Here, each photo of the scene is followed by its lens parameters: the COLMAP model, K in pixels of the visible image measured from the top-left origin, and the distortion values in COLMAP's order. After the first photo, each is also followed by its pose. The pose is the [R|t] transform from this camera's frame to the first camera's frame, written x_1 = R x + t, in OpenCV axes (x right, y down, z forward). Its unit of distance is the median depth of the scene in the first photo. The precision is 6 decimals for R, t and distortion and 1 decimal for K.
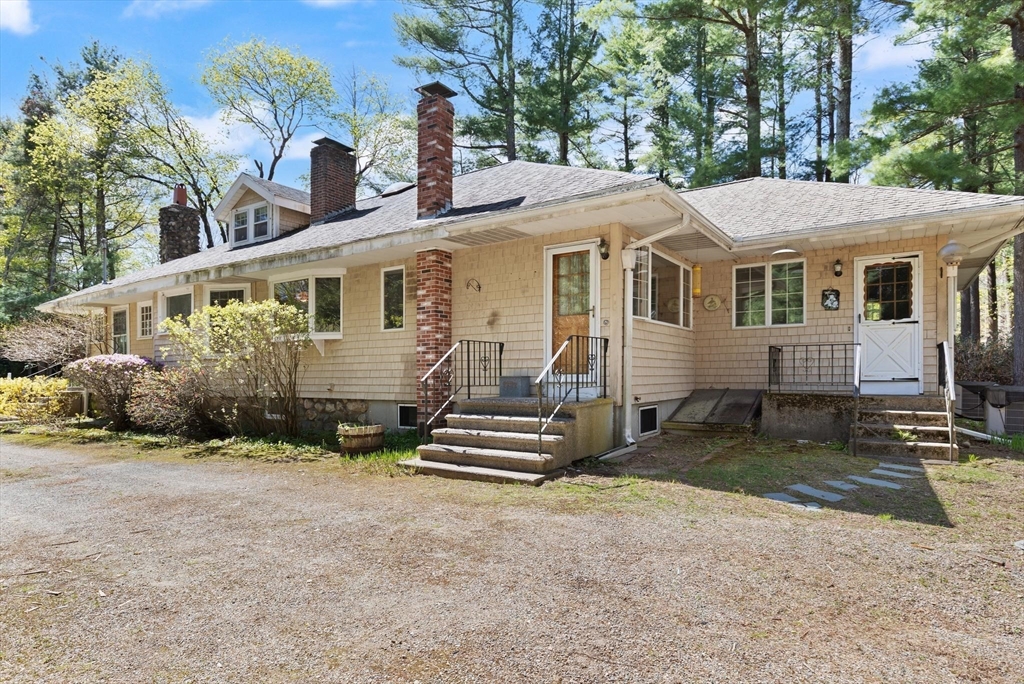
lens RADIAL K [[538.6, 0, 537.3], [0, 538.6, 368.7], [0, 0, 1]] dist [0.005027, 0.001023]
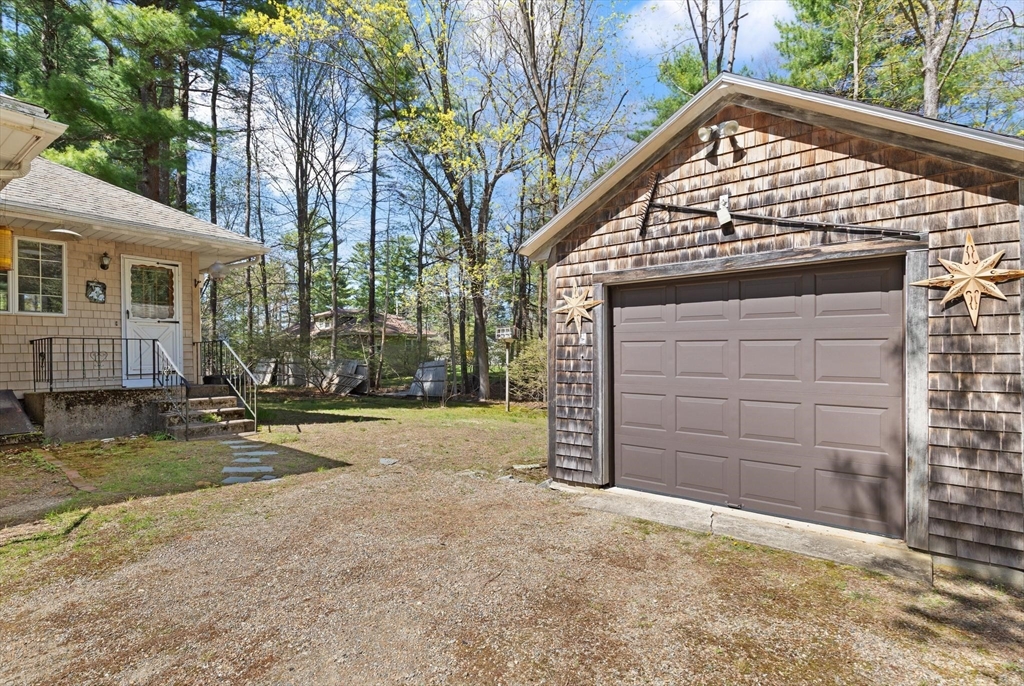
lens RADIAL K [[468.7, 0, 514.5], [0, 468.7, 344.7], [0, 0, 1]] dist [-0.002595, 0.001113]
pose [[0.098902, 0.028918, 0.994677, -0.221906], [0.012626, 0.999461, -0.030312, 0.001469], [-0.995017, 0.015557, 0.098483, 0.179083]]
